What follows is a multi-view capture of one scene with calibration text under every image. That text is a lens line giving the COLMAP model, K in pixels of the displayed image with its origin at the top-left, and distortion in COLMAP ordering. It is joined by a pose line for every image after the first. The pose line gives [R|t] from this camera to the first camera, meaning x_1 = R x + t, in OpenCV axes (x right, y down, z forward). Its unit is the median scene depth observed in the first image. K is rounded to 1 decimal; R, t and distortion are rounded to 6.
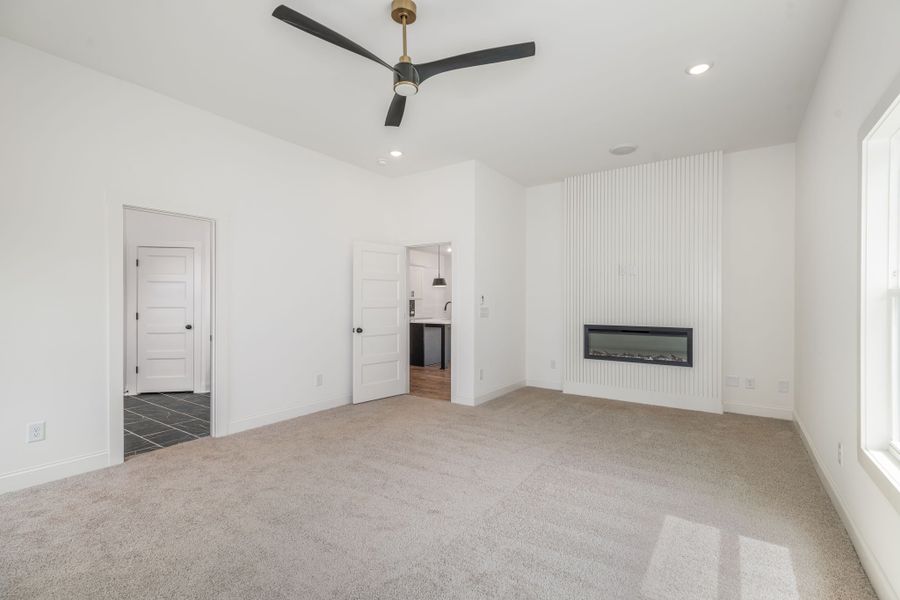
lens RADIAL K [[411.4, 0, 451.8], [0, 411.4, 301.9], [0, 0, 1]] dist [0.008728, -0.000170]
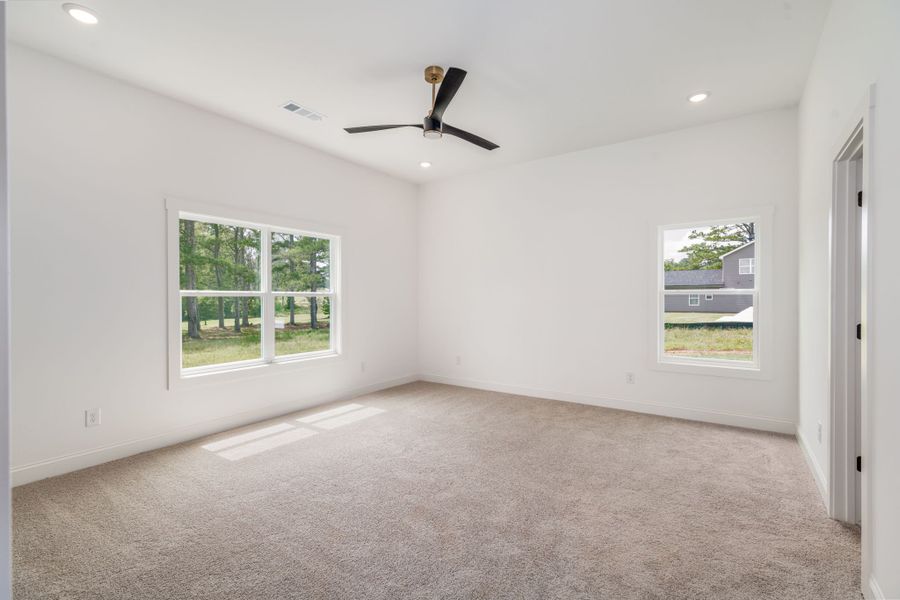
lens RADIAL K [[413.5, 0, 448.3], [0, 413.5, 294.8], [0, 0, 1]] dist [0.010158, -0.000623]
pose [[-0.999943, 0.004377, 0.009749, -0.088191], [0.004294, 0.999955, -0.008449, 0.002470], [-0.009786, -0.008406, -0.999917, 1.177246]]
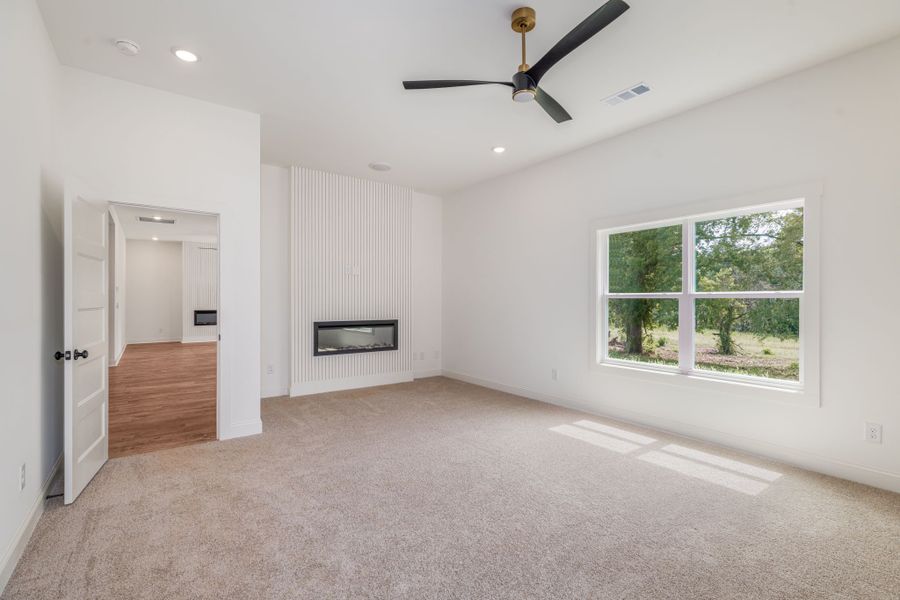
lens RADIAL K [[411.4, 0, 451.8], [0, 411.4, 301.9], [0, 0, 1]] dist [0.008728, -0.000170]
pose [[0.318580, -0.002426, 0.947893, -0.592353], [-0.003736, 0.999986, 0.003815, 0.001760], [-0.947889, -0.004757, 0.318566, 0.426931]]
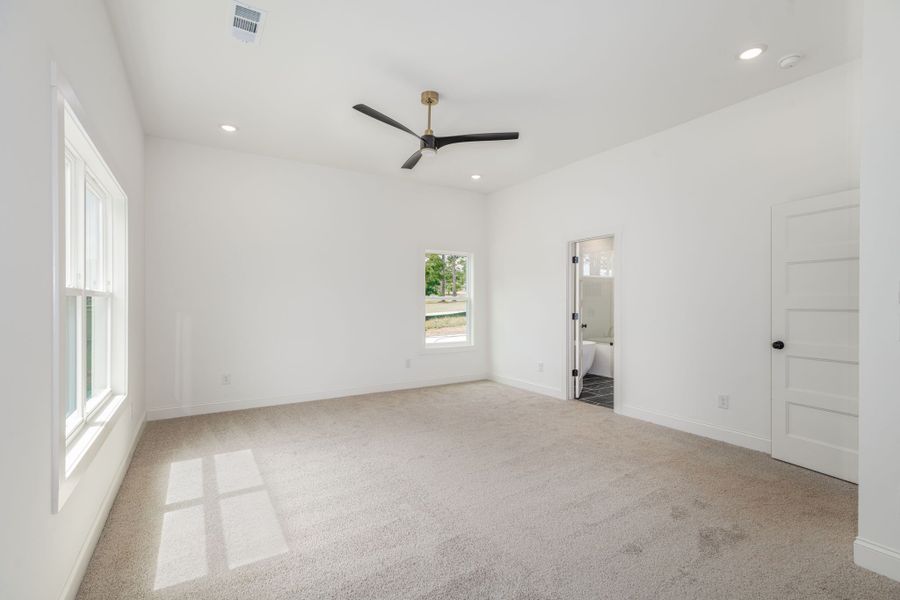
lens RADIAL K [[411.4, 0, 451.8], [0, 411.4, 301.9], [0, 0, 1]] dist [0.008728, -0.000170]
pose [[-0.400761, -0.002007, -0.916180, 0.593848], [0.000764, 0.999997, -0.002525, 0.003458], [0.916182, -0.001712, -0.400758, 0.837545]]
